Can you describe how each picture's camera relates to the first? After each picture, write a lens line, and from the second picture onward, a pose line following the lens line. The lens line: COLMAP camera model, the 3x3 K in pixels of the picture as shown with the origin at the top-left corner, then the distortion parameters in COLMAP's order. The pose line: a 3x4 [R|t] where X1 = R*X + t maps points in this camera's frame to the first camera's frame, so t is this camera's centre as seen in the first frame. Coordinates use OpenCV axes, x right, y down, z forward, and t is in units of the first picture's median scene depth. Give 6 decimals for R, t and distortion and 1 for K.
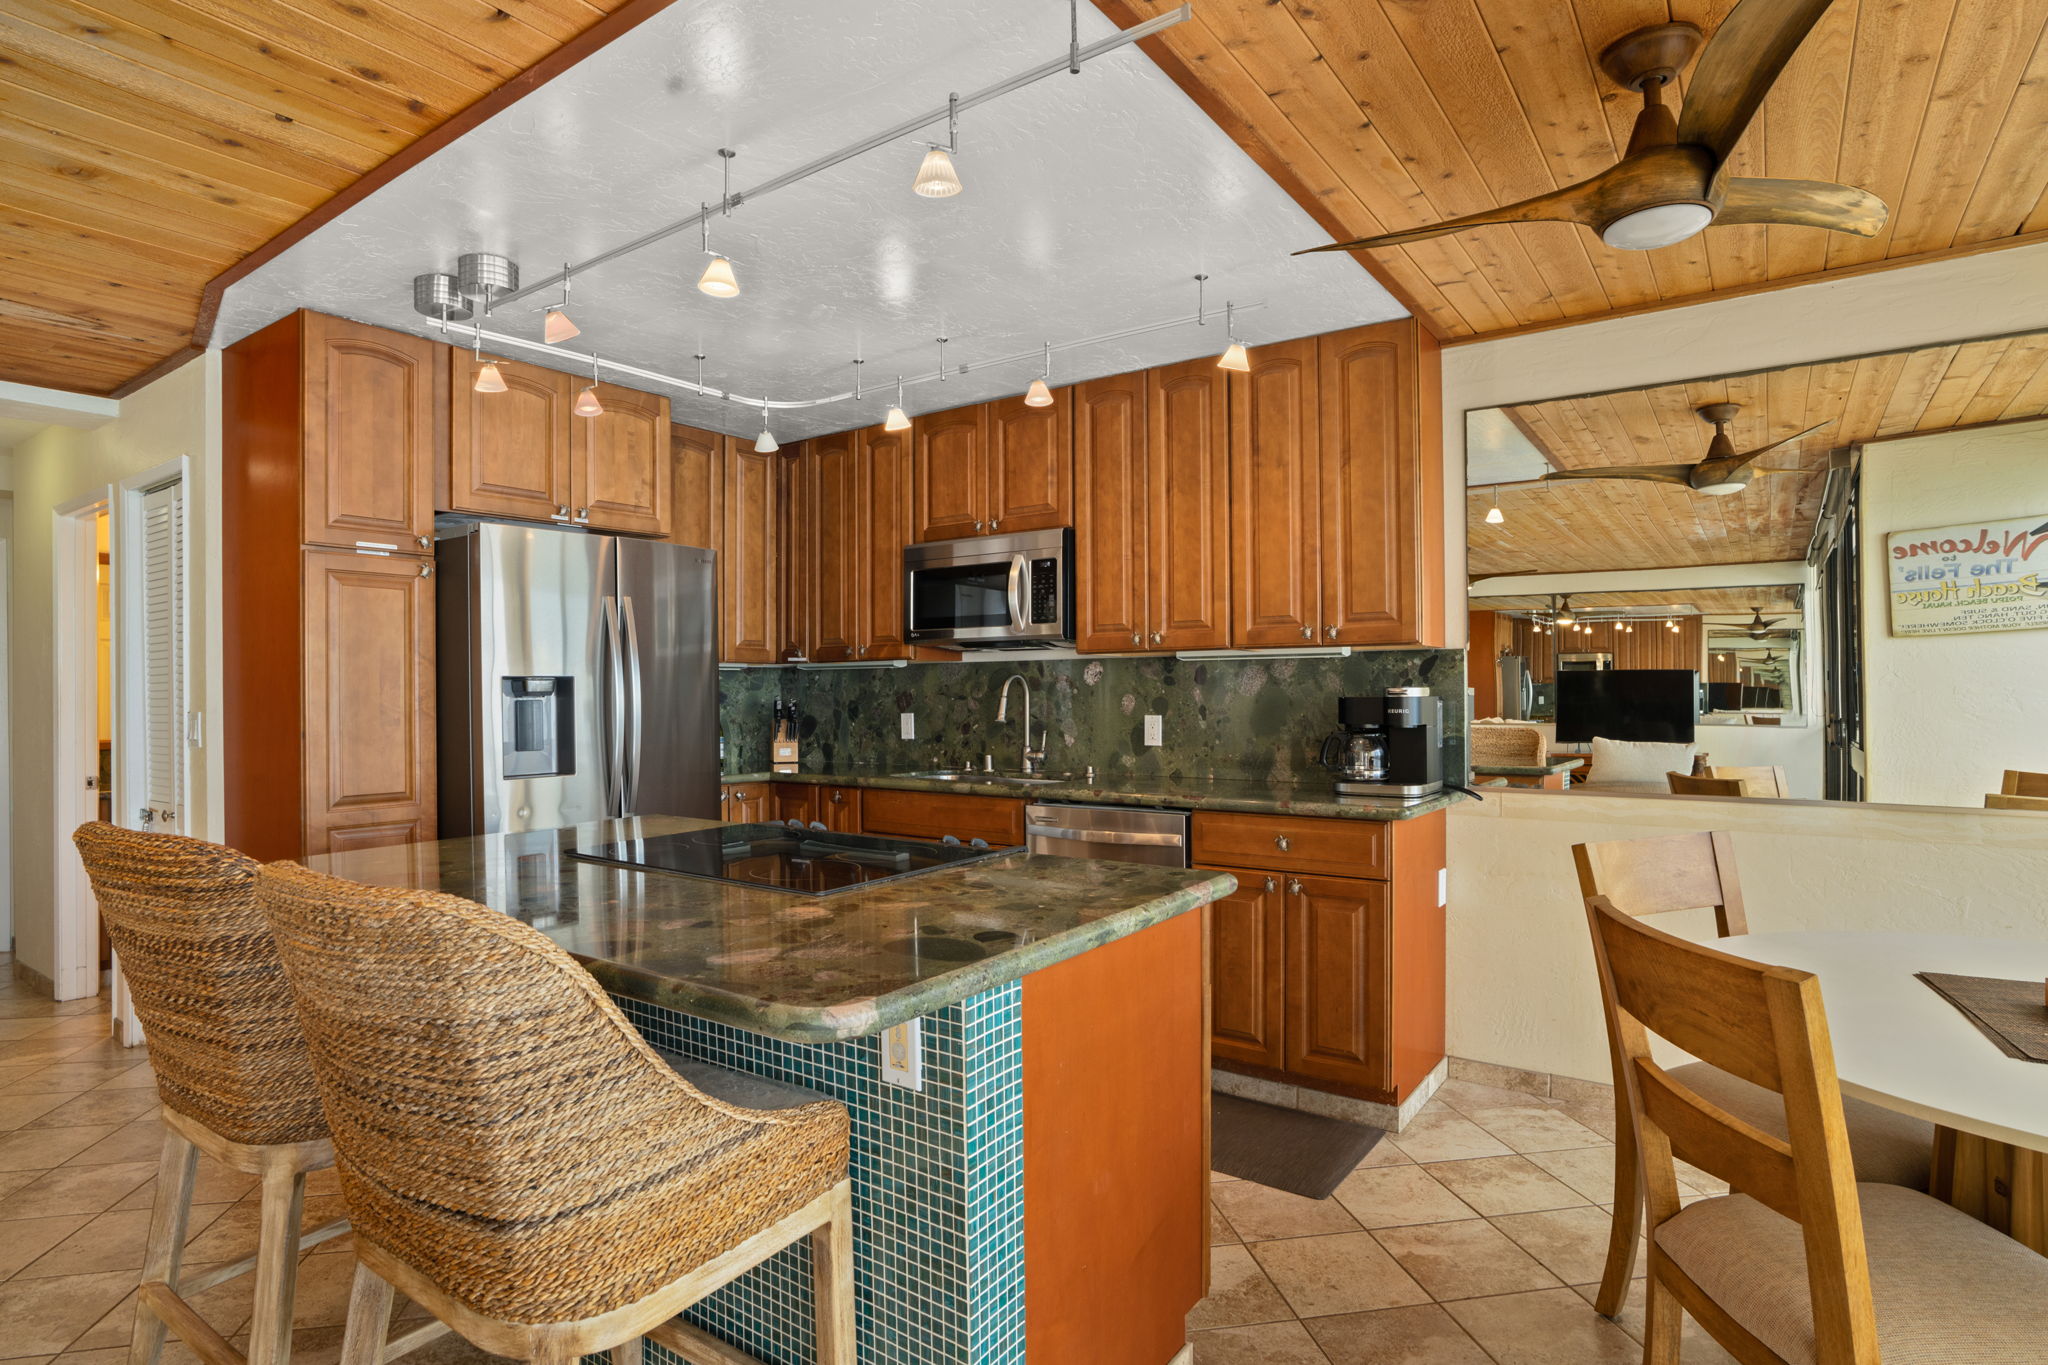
lens RADIAL K [[1102.6, 0, 1024.0], [0, 1102.6, 682.5], [0, 0, 1]] dist [-0.033904, 0.001922]
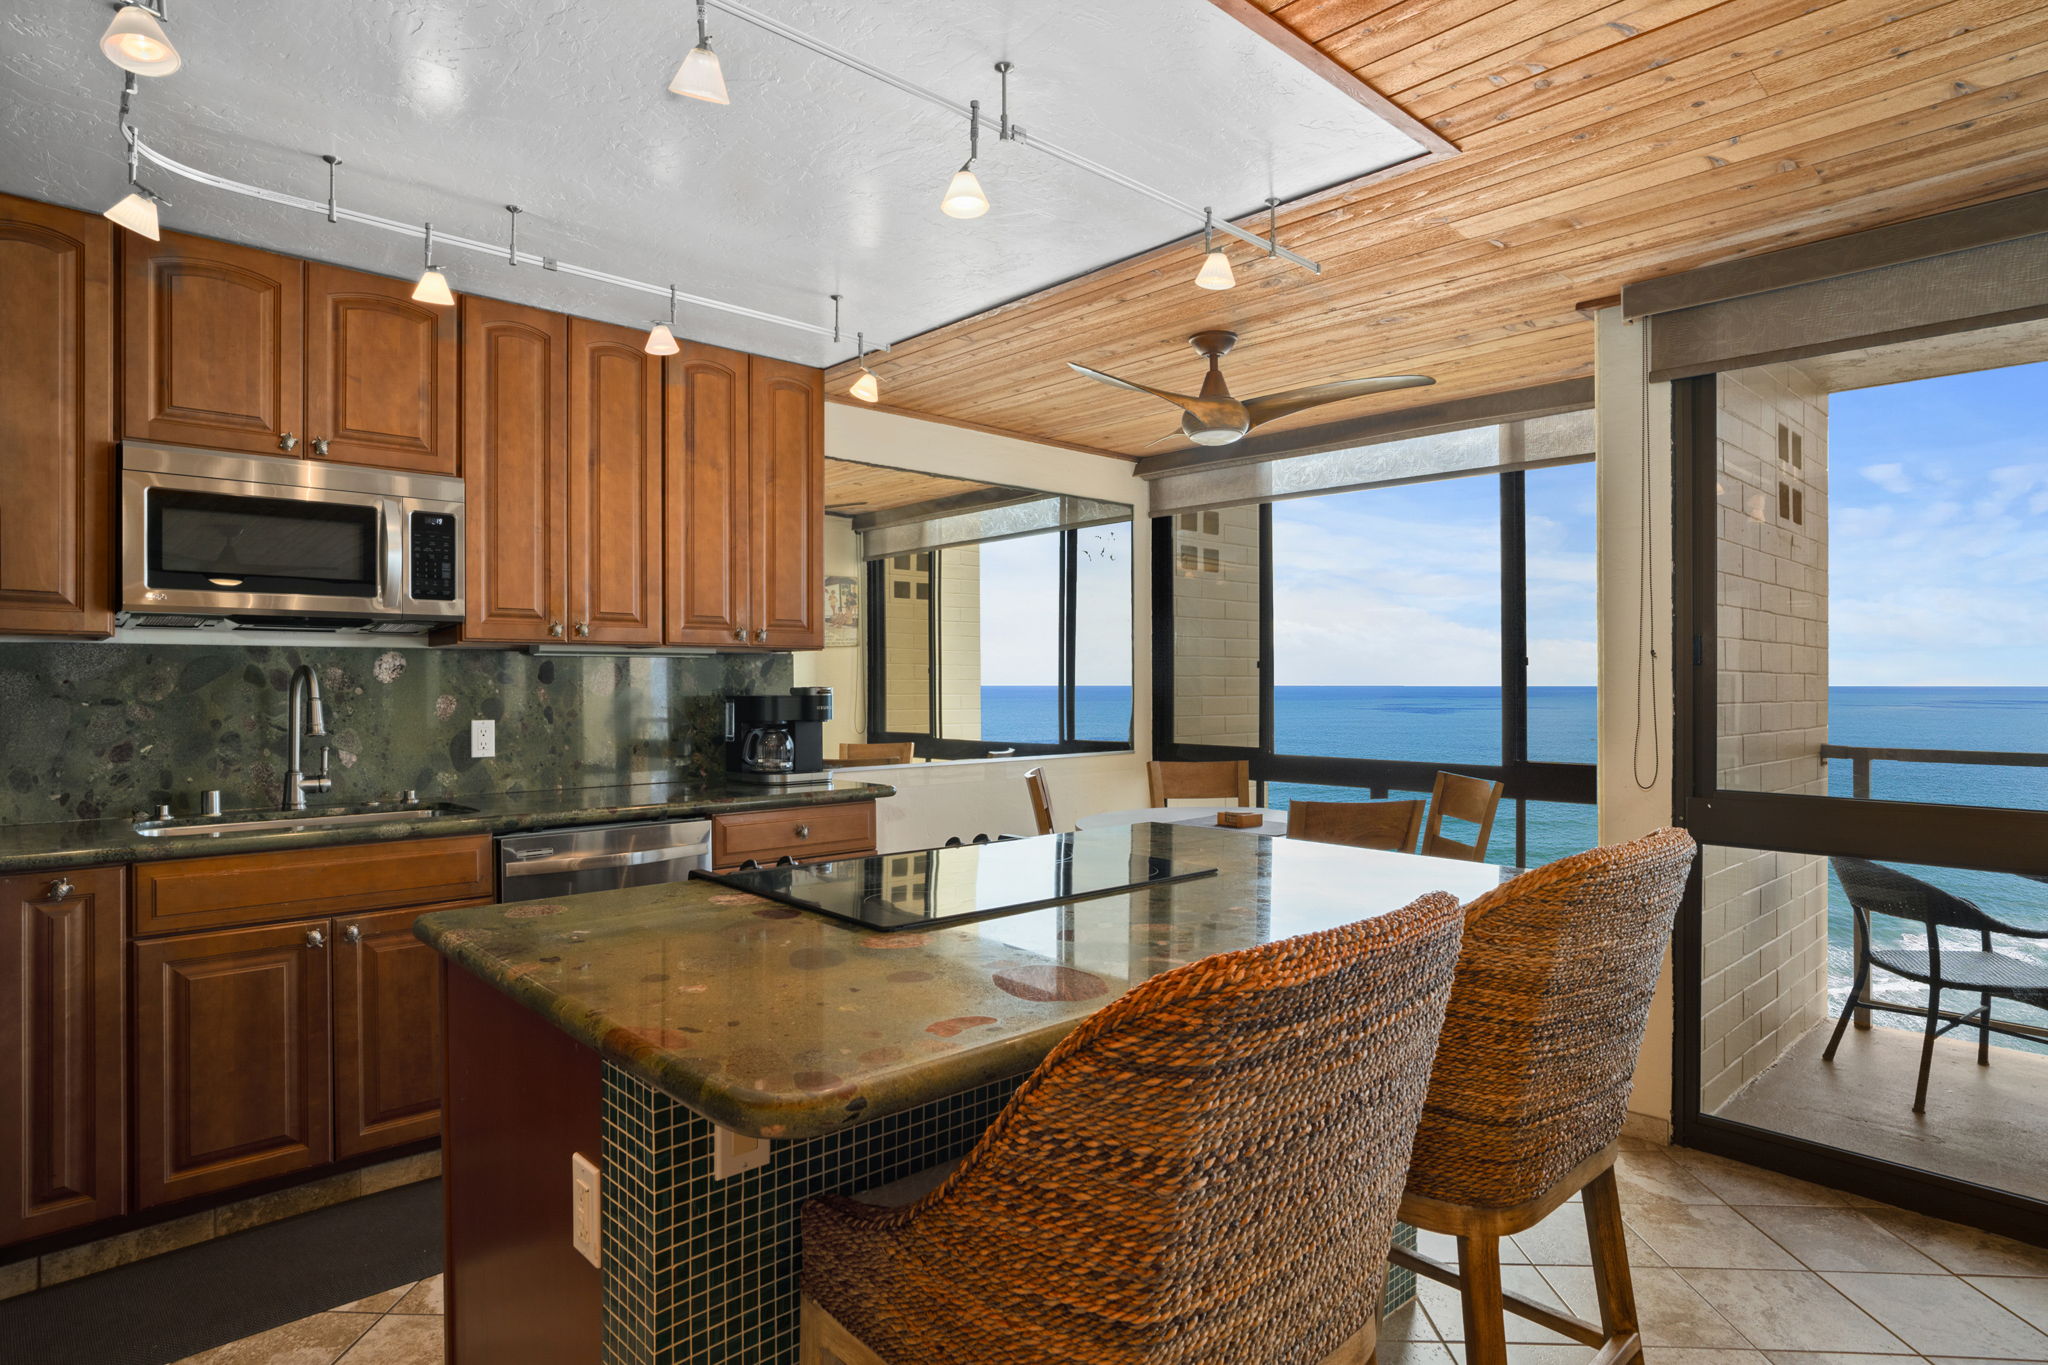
lens RADIAL K [[1102.6, 0, 1024.0], [0, 1102.6, 682.5], [0, 0, 1]] dist [-0.033904, 0.001922]
pose [[0.192433, 0.005060, 0.981297, -0.695875], [-0.005484, 0.999977, -0.004081, 0.003304], [-0.981295, -0.004597, 0.192456, 0.516629]]
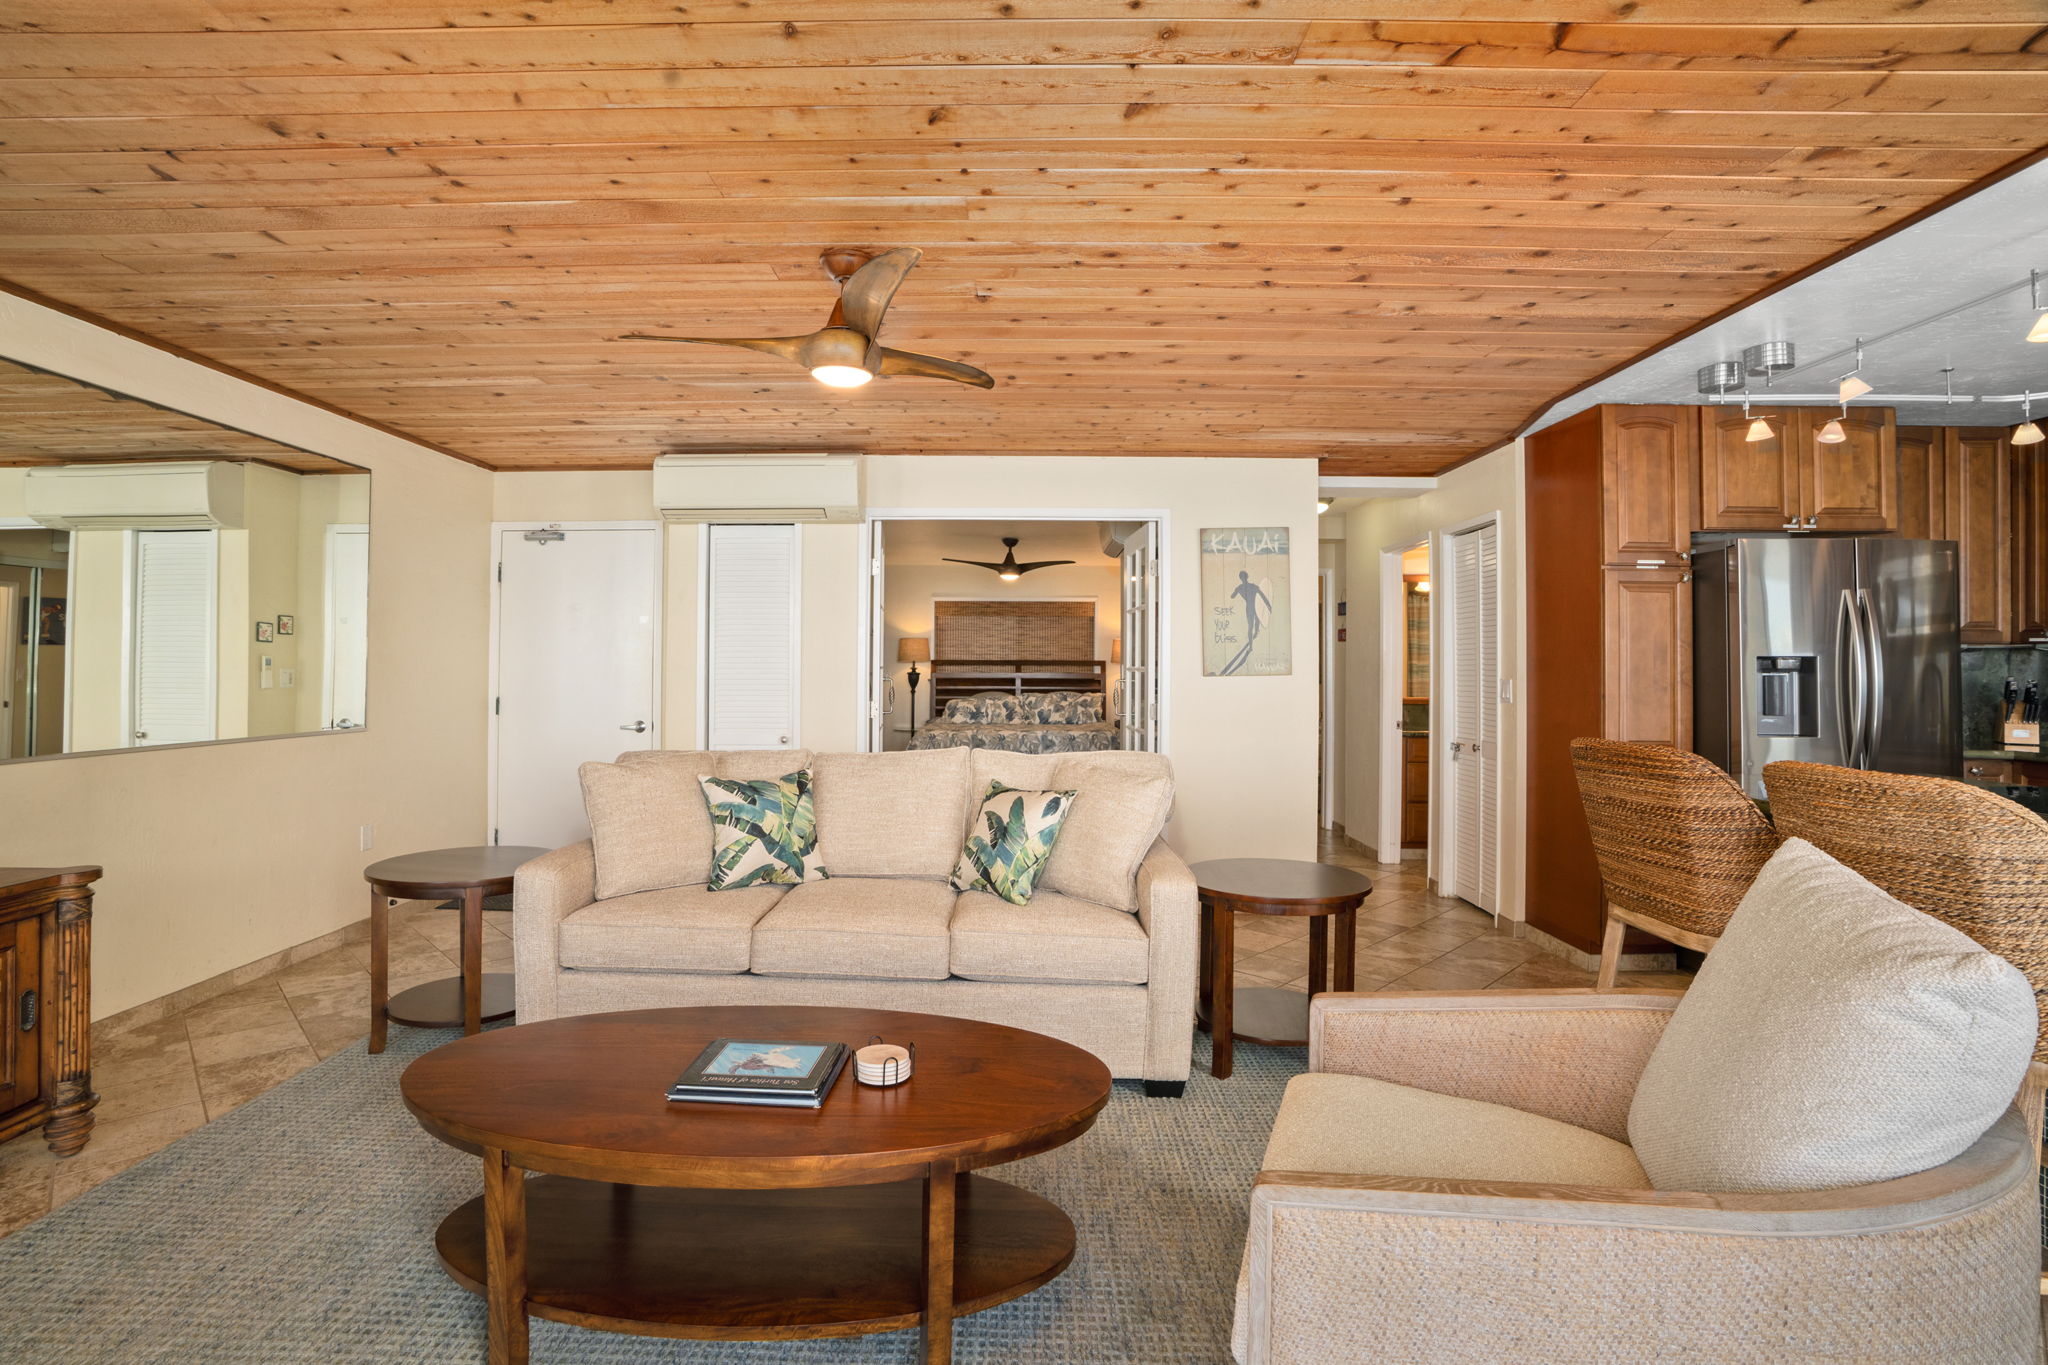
lens RADIAL K [[970.3, 0, 1014.6], [0, 970.3, 648.0], [0, 0, 1]] dist [-0.060859, 0.022588]
pose [[0.557620, -0.004209, -0.830086, -0.040737], [-0.007663, 0.999918, -0.010217, 0.002402], [0.830061, 0.012058, 0.557542, -0.320829]]
